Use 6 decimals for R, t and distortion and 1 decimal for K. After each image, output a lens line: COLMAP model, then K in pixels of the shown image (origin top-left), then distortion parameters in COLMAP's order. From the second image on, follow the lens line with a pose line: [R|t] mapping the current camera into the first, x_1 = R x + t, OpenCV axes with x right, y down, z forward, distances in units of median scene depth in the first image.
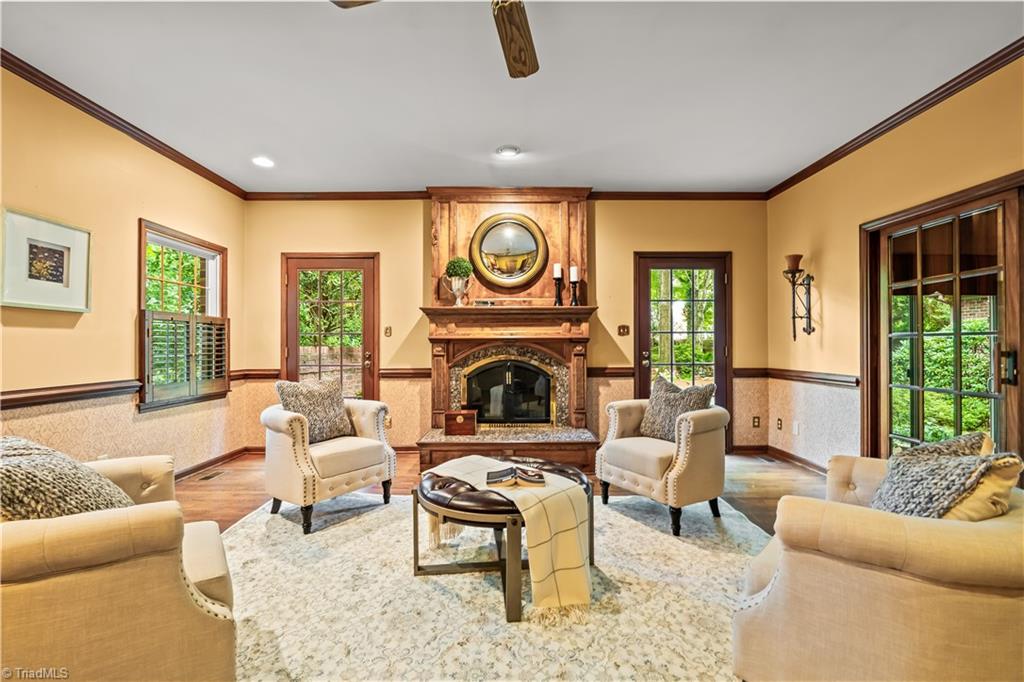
lens RADIAL K [[447.1, 0, 512.0], [0, 447.1, 341.0], [0, 0, 1]] dist [-0.000505, 0.000156]
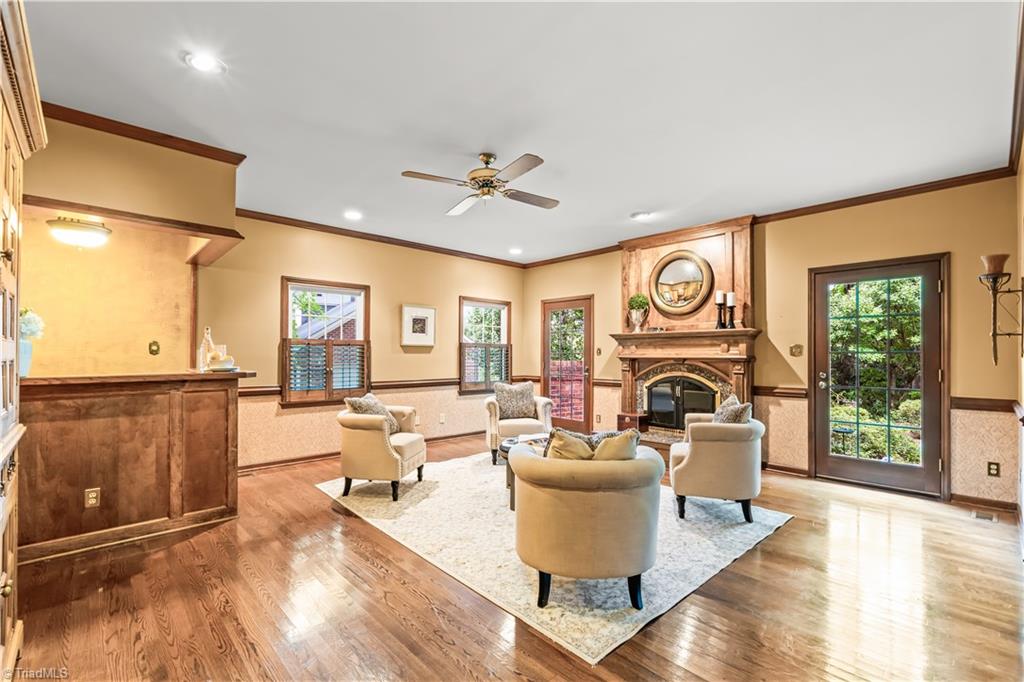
lens RADIAL K [[447.1, 0, 512.0], [0, 447.1, 341.0], [0, 0, 1]] dist [-0.000505, 0.000156]
pose [[0.687474, -0.018349, -0.725977, 0.544907], [0.002989, 0.999744, -0.022438, -0.024304], [0.726203, 0.013256, 0.687353, -0.130287]]
